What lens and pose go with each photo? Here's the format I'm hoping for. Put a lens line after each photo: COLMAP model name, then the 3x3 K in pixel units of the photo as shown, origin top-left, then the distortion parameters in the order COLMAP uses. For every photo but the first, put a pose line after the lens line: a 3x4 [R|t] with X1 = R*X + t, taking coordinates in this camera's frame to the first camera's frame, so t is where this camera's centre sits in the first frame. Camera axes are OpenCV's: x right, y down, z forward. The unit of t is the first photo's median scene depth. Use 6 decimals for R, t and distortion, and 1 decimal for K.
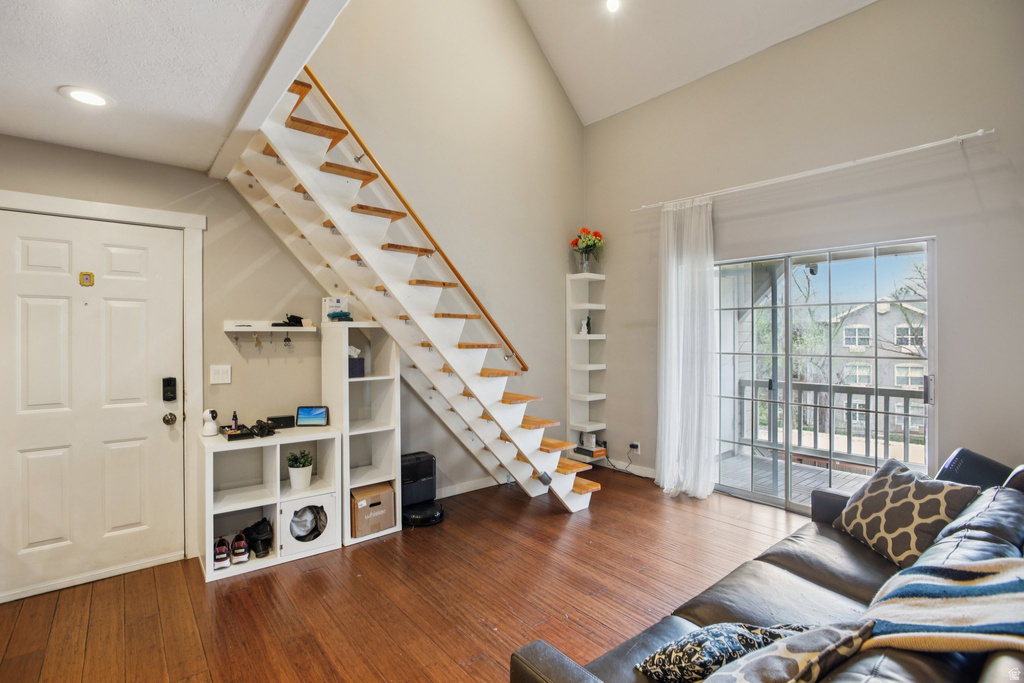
lens RADIAL K [[487.0, 0, 507.7], [0, 487.0, 334.6], [0, 0, 1]] dist [-0.022328, 0.002453]
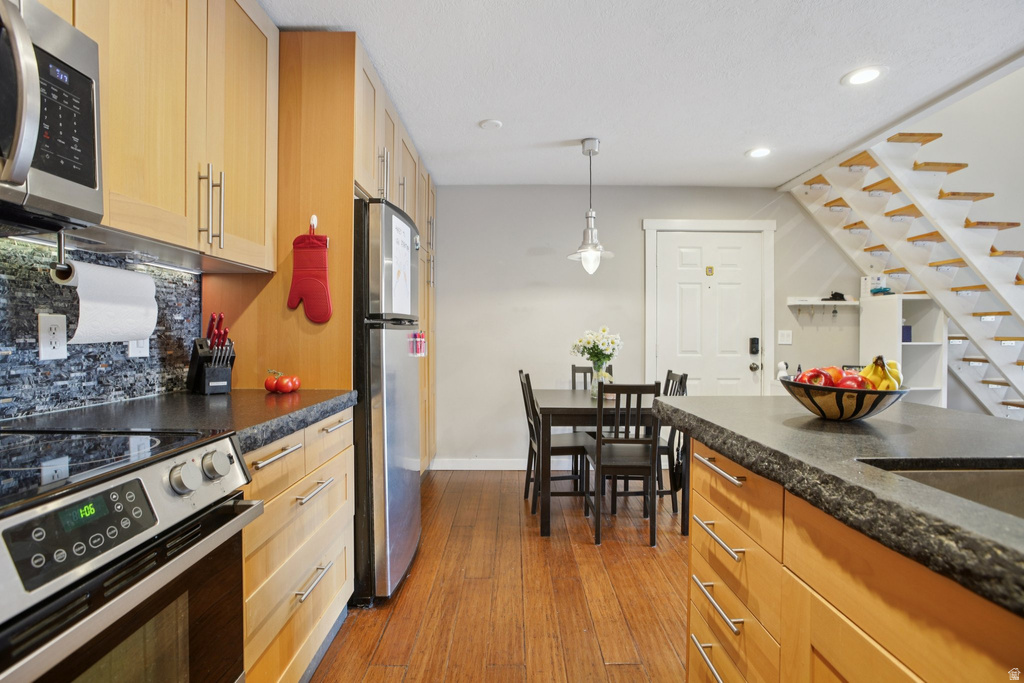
lens RADIAL K [[481.9, 0, 508.8], [0, 481.9, 341.9], [0, 0, 1]] dist [-0.028493, 0.000003]
pose [[0.776713, 0.013135, -0.629718, -0.375926], [-0.003587, 0.999859, 0.016432, 0.080818], [0.629844, -0.010504, 0.776650, -0.544984]]
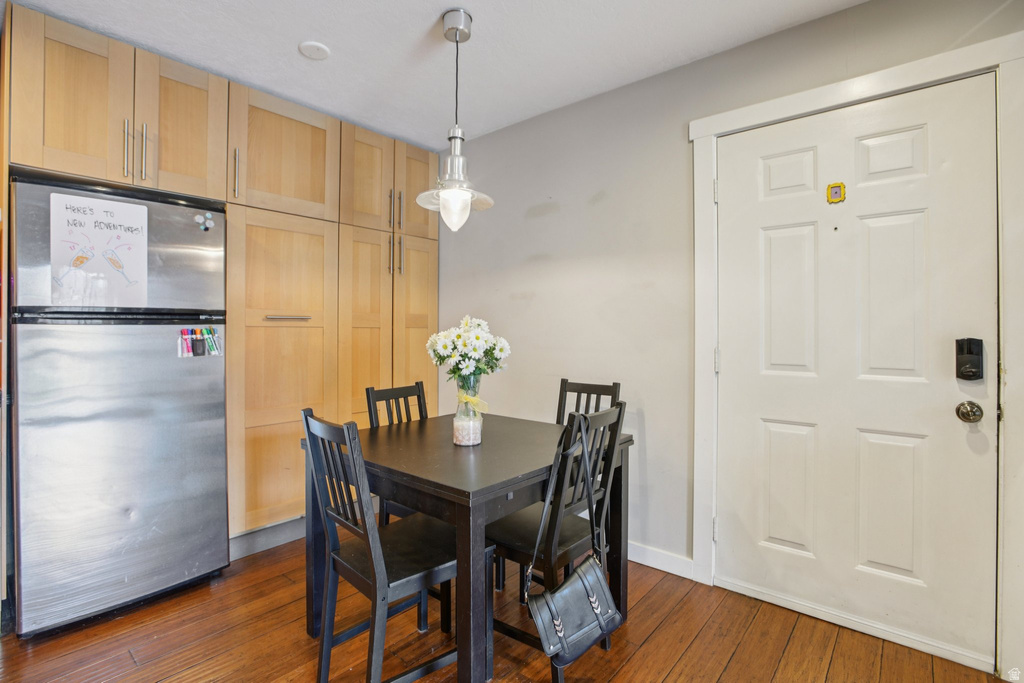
lens RADIAL K [[487.1, 0, 506.8], [0, 487.1, 328.6], [0, 0, 1]] dist [-0.042016, 0.012745]
pose [[0.181984, -0.004330, -0.983292, -0.252903], [-0.003348, 0.999982, -0.005023, 0.081907], [0.983296, 0.004206, 0.181966, 0.362991]]
